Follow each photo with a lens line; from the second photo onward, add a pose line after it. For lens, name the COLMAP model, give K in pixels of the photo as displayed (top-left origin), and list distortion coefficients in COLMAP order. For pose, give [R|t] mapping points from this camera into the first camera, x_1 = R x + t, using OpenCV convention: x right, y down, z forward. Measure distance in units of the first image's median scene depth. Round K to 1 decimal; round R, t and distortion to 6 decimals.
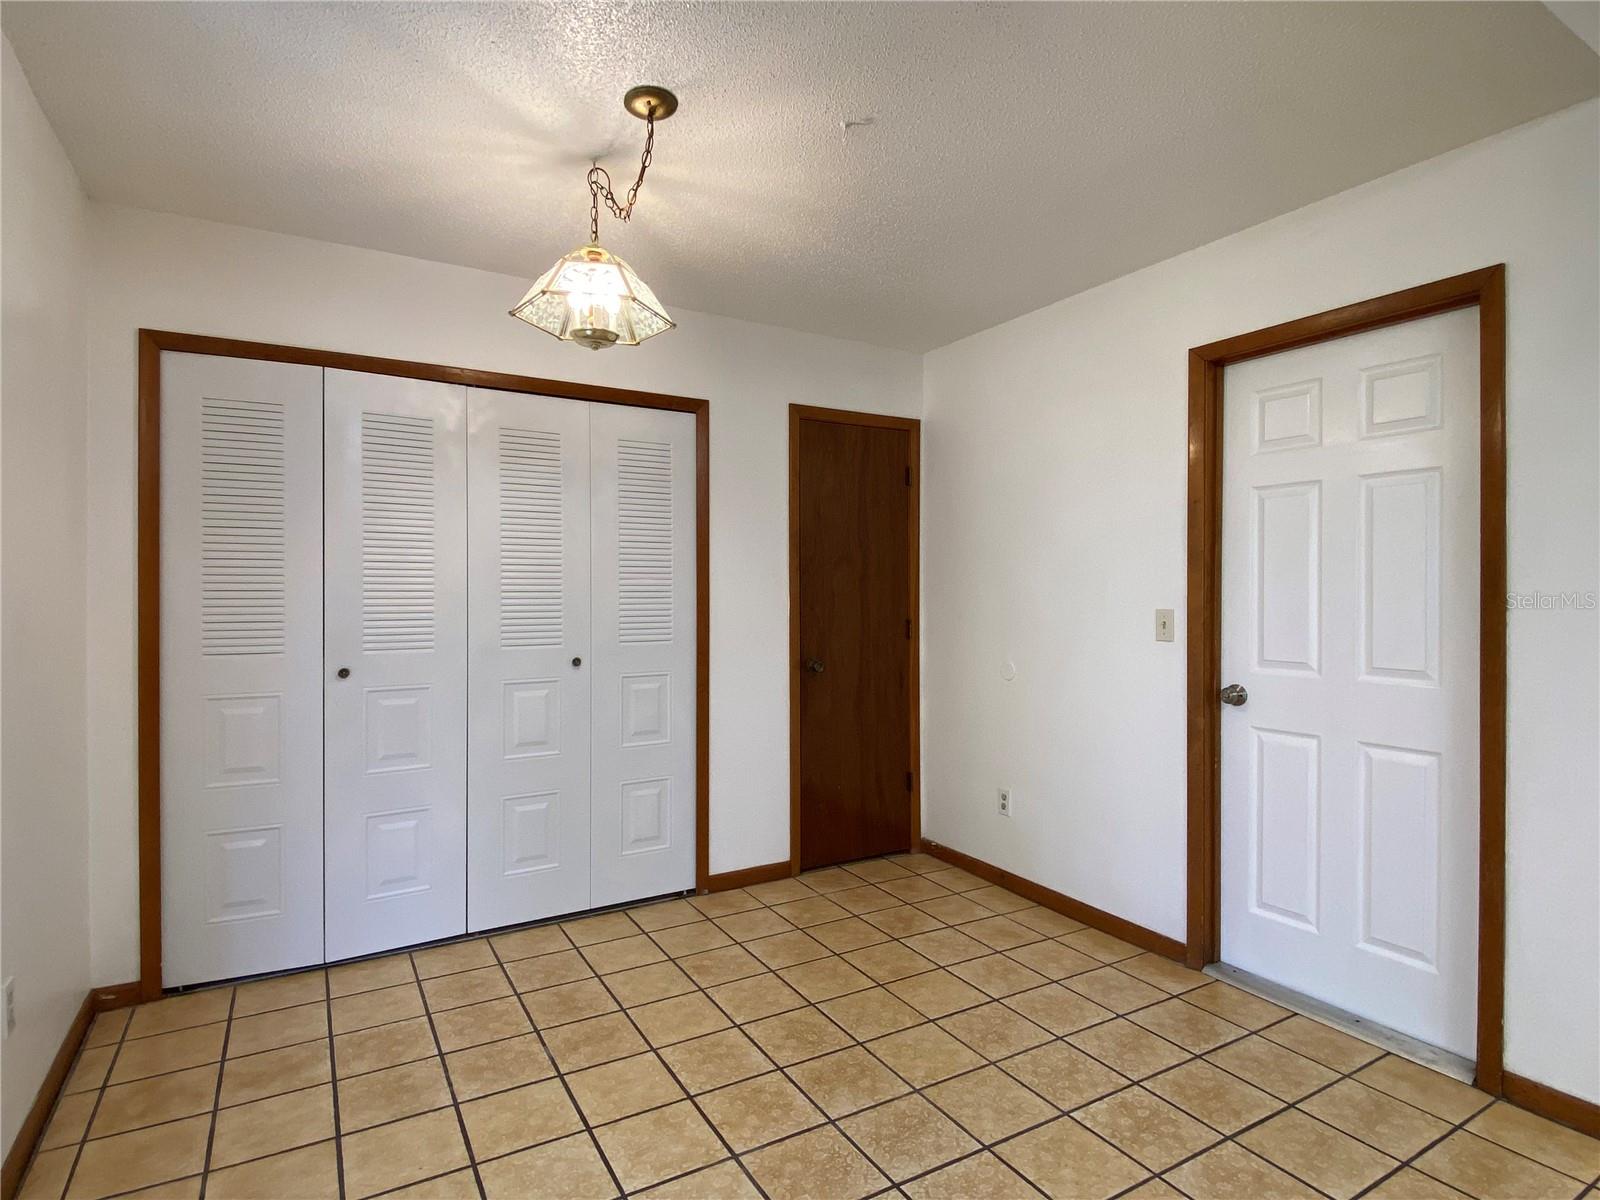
lens RADIAL K [[850.2, 0, 795.5], [0, 850.2, 594.6], [0, 0, 1]] dist [0.098338, -0.090510]
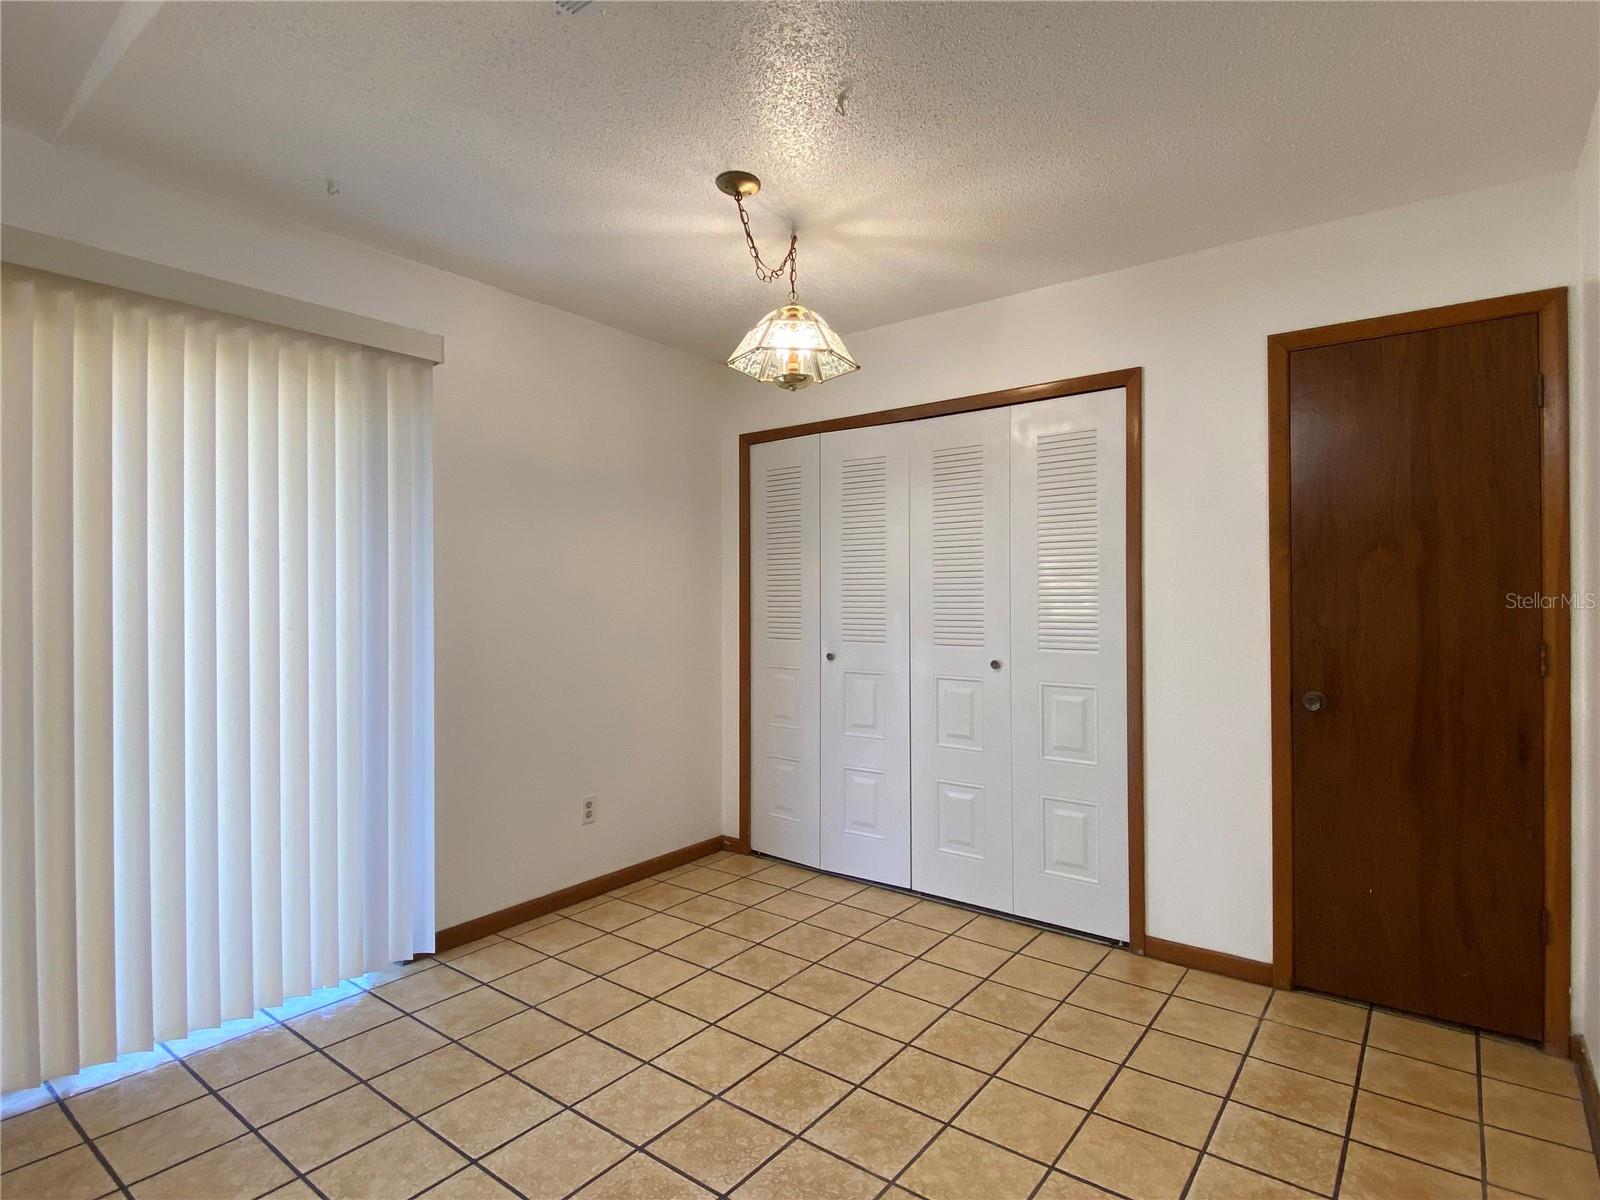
lens RADIAL K [[850.2, 0, 795.5], [0, 850.2, 594.6], [0, 0, 1]] dist [0.098338, -0.090510]
pose [[0.380865, -0.005172, -0.924616, 0.656924], [0.000360, 0.999985, -0.005445, 0.000658], [0.924630, 0.001741, 0.380862, 0.431297]]
